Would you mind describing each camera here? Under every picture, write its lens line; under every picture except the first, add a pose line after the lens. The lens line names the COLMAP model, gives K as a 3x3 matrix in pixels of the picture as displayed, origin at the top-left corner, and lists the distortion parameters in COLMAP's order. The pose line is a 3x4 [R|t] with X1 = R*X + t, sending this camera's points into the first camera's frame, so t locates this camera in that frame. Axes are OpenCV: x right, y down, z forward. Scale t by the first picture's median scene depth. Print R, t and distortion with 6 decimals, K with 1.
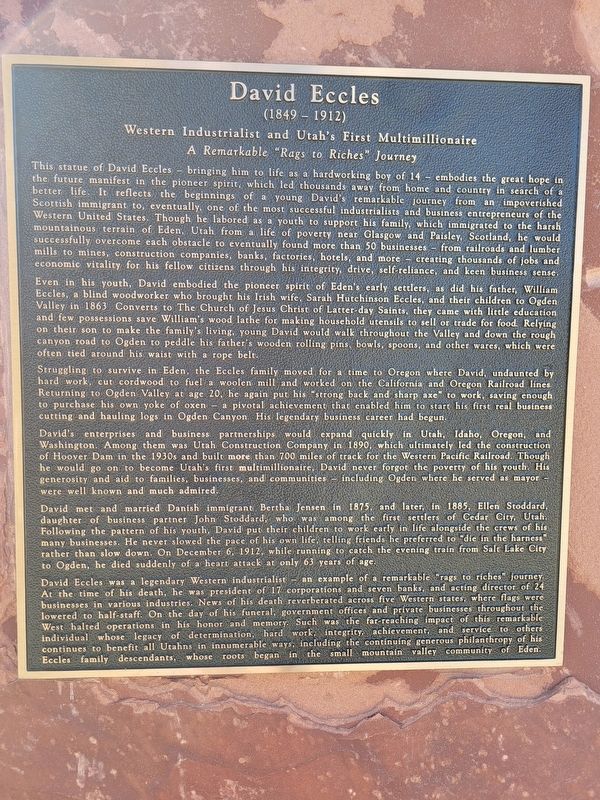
lens RADIAL K [[597.6, 0, 300.6], [0, 597.6, 400.9], [0, 0, 1]] dist [0.016769, 0.003421]
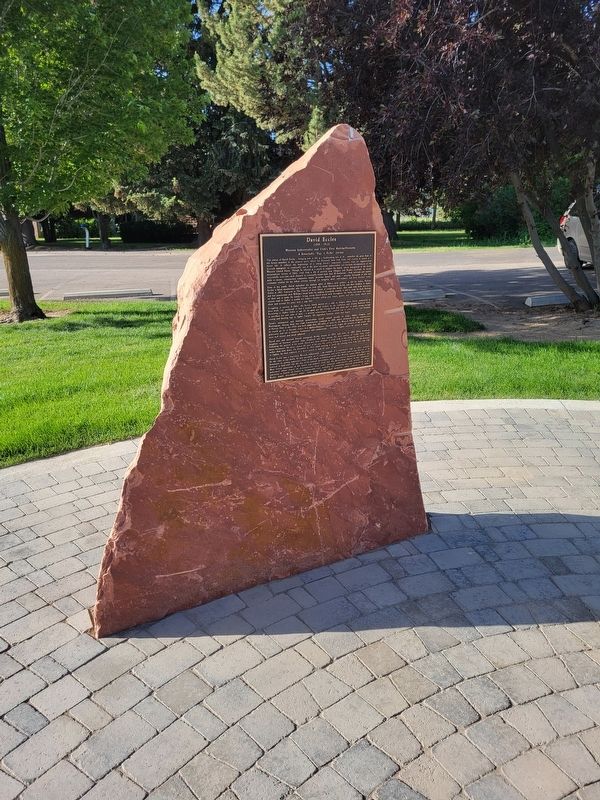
lens RADIAL K [[597.6, 0, 300.3], [0, 597.6, 403.3], [0, 0, 1]] dist [0.016769, 0.003421]
pose [[0.897697, -0.147593, 0.415158, -2.039383], [0.055759, 0.972707, 0.225240, -0.332487], [-0.437071, -0.179048, 0.881426, -2.871085]]
